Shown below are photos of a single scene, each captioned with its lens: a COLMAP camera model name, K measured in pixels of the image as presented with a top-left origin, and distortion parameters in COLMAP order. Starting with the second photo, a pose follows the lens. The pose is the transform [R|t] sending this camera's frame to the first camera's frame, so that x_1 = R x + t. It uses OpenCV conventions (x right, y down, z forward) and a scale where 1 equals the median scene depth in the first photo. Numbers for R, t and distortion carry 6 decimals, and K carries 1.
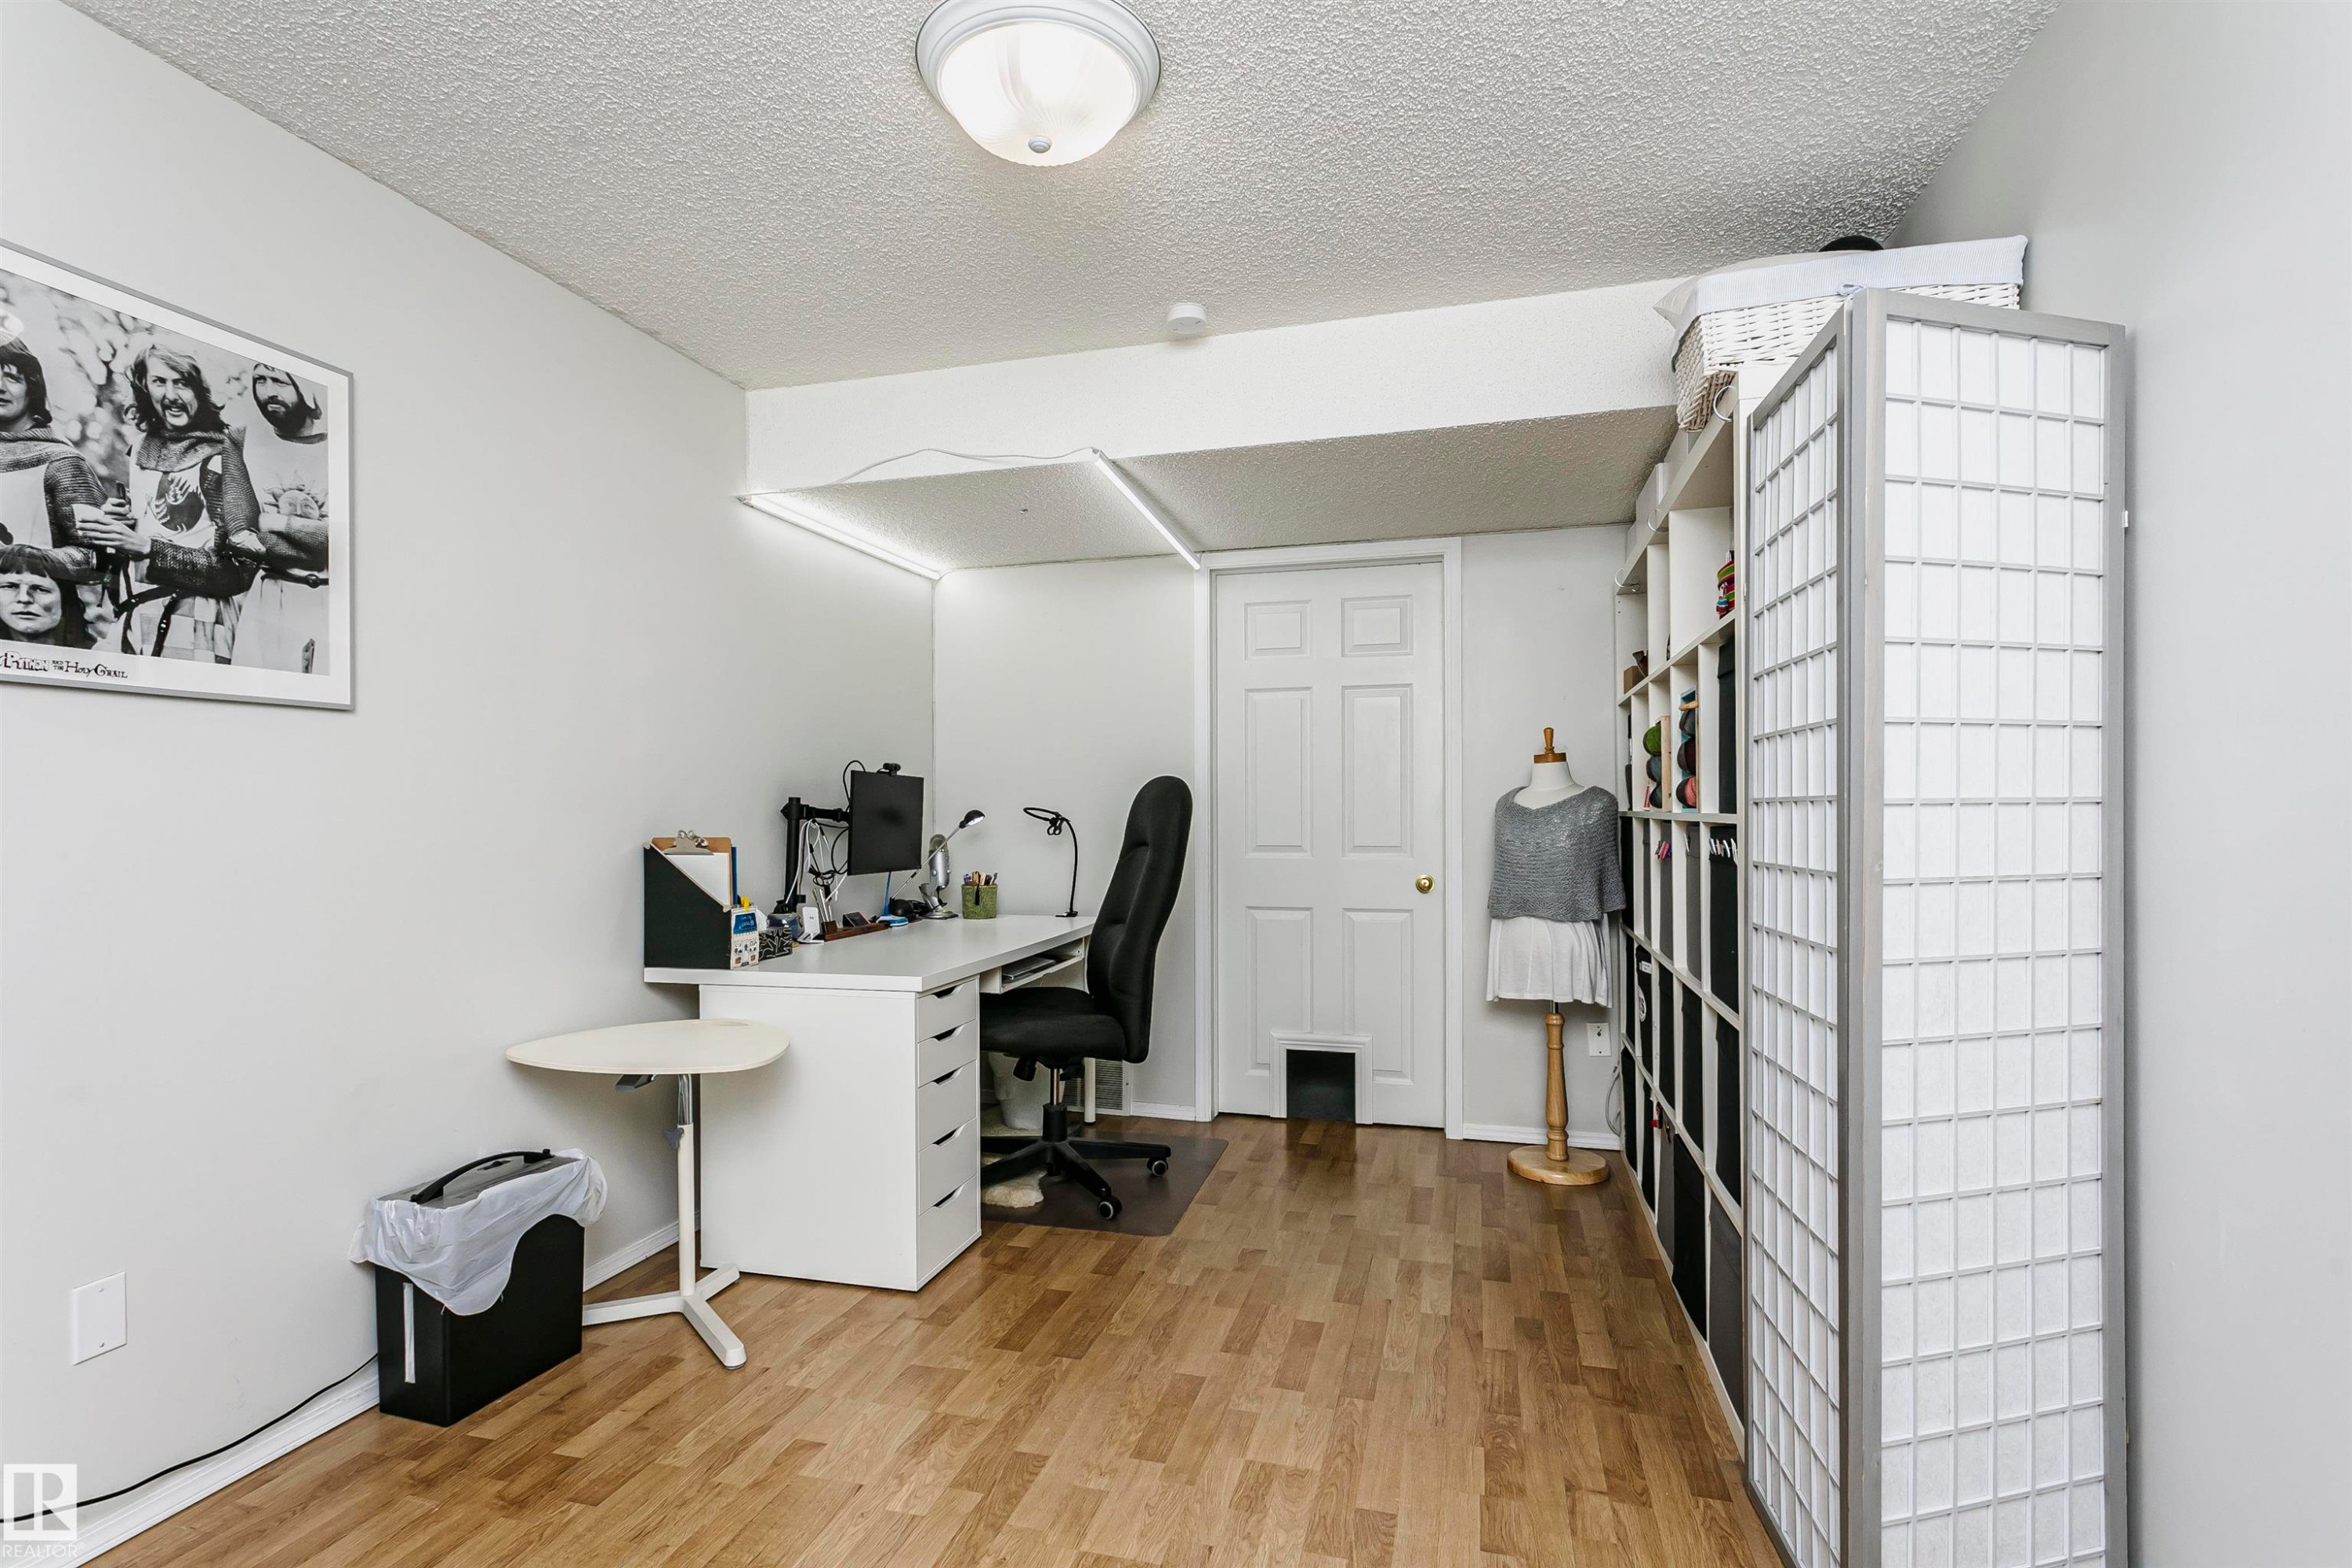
lens RADIAL K [[1140.4, 0, 1175.7], [0, 1140.4, 806.7], [0, 0, 1]] dist [0.003677, 0.004132]
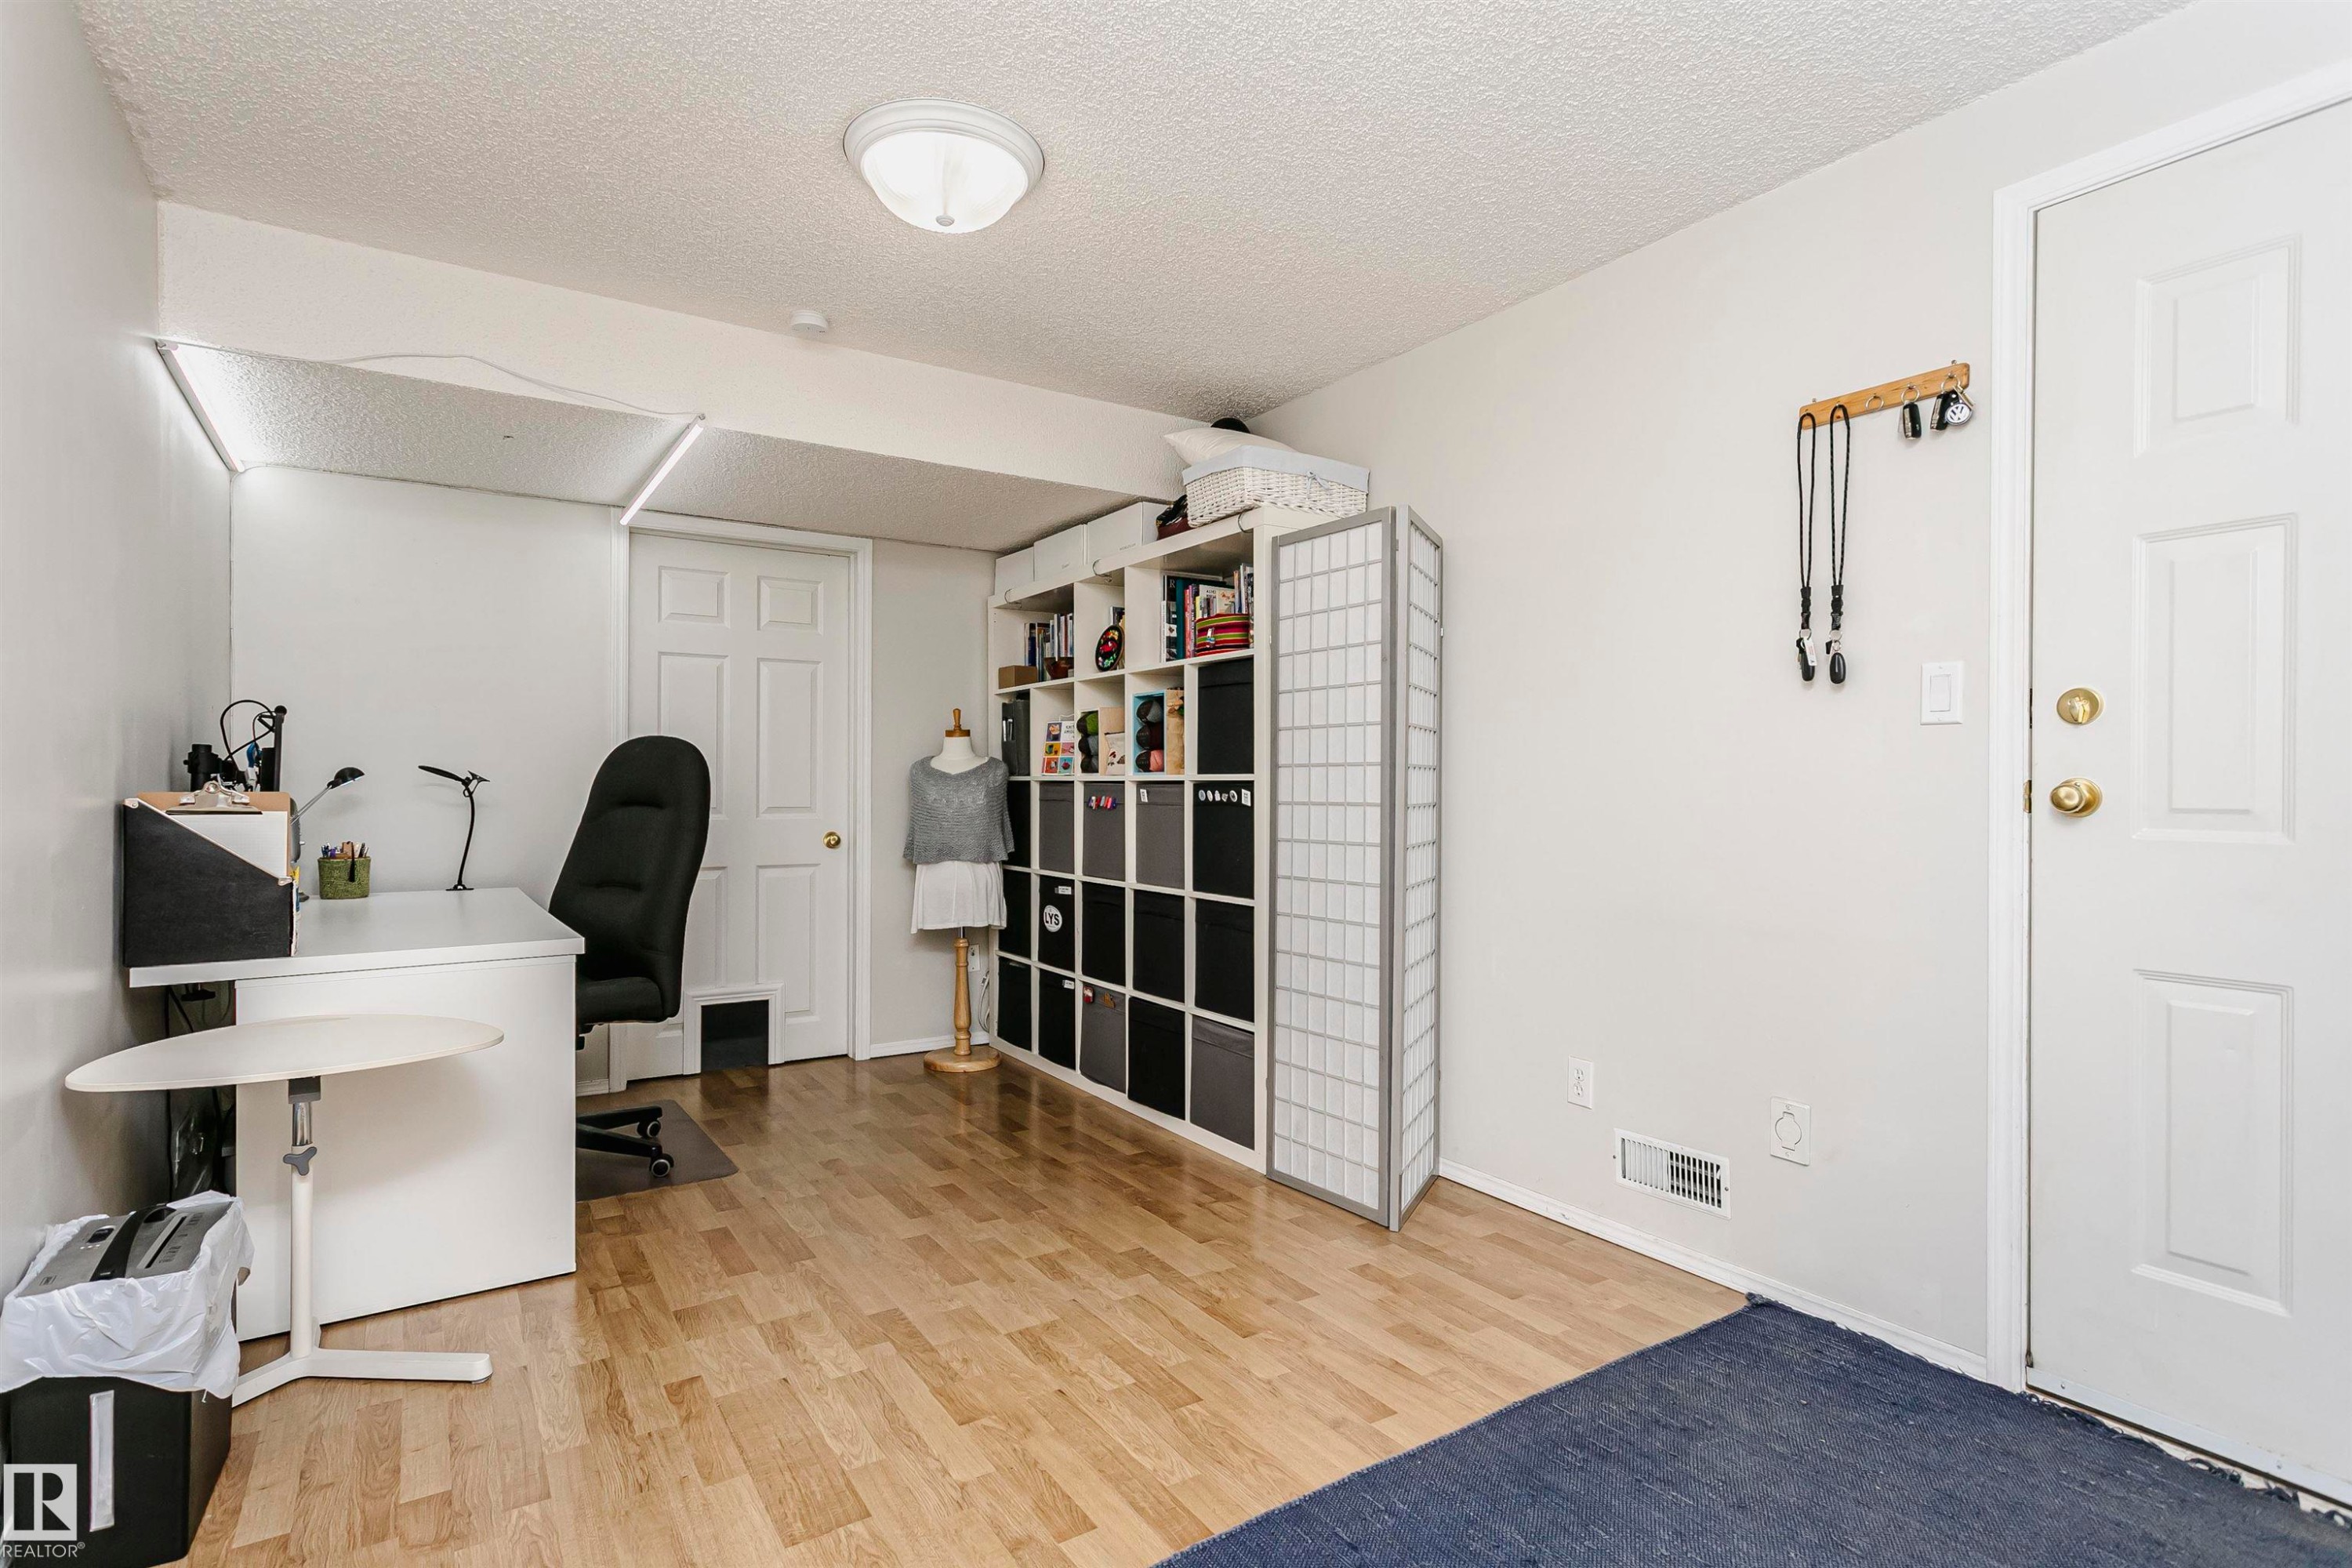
lens RADIAL K [[1140.4, 0, 1176.1], [0, 1140.4, 780.9], [0, 0, 1]] dist [0.003677, 0.004132]
pose [[0.660268, 0.008965, 0.750977, -0.453143], [-0.006834, 0.999959, -0.005929, 0.015230], [-0.750999, -0.001217, 0.660302, 0.000713]]
